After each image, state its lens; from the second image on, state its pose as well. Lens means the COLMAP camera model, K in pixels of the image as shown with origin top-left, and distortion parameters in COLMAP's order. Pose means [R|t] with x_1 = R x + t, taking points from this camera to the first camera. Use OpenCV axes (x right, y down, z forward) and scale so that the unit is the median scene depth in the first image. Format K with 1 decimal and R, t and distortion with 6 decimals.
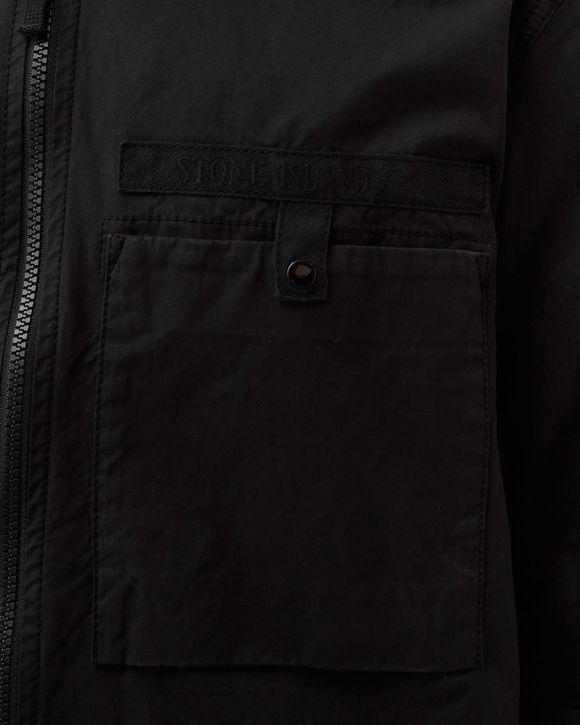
lens RADIAL K [[1731.2, 0, 290.5], [0, 1731.2, 362.6], [0, 0, 1]] dist [-0.116273, 0.000000]
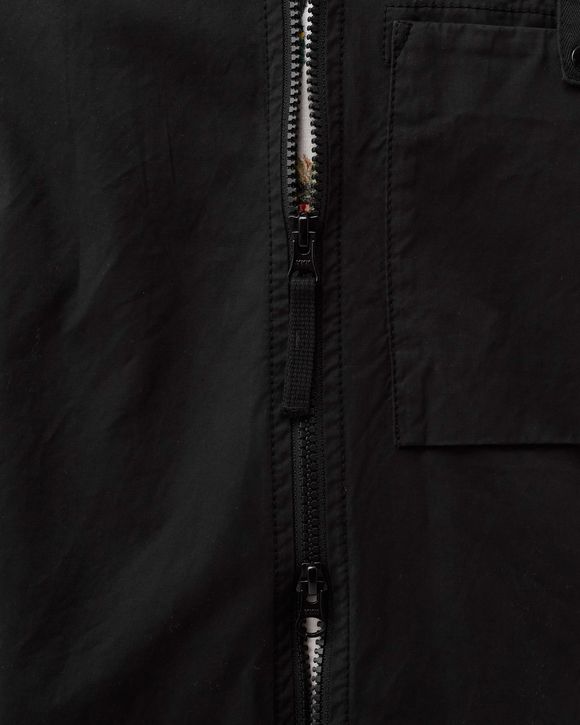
lens RADIAL K [[1731.2, 0, 290.0], [0, 1731.2, 362.2], [0, 0, 1]] dist [-0.116273, 0.000000]
pose [[0.974075, -0.030774, 0.224121, -0.397670], [0.027999, 0.999487, 0.015551, 0.108319], [-0.224484, -0.008873, 0.974437, 0.031675]]
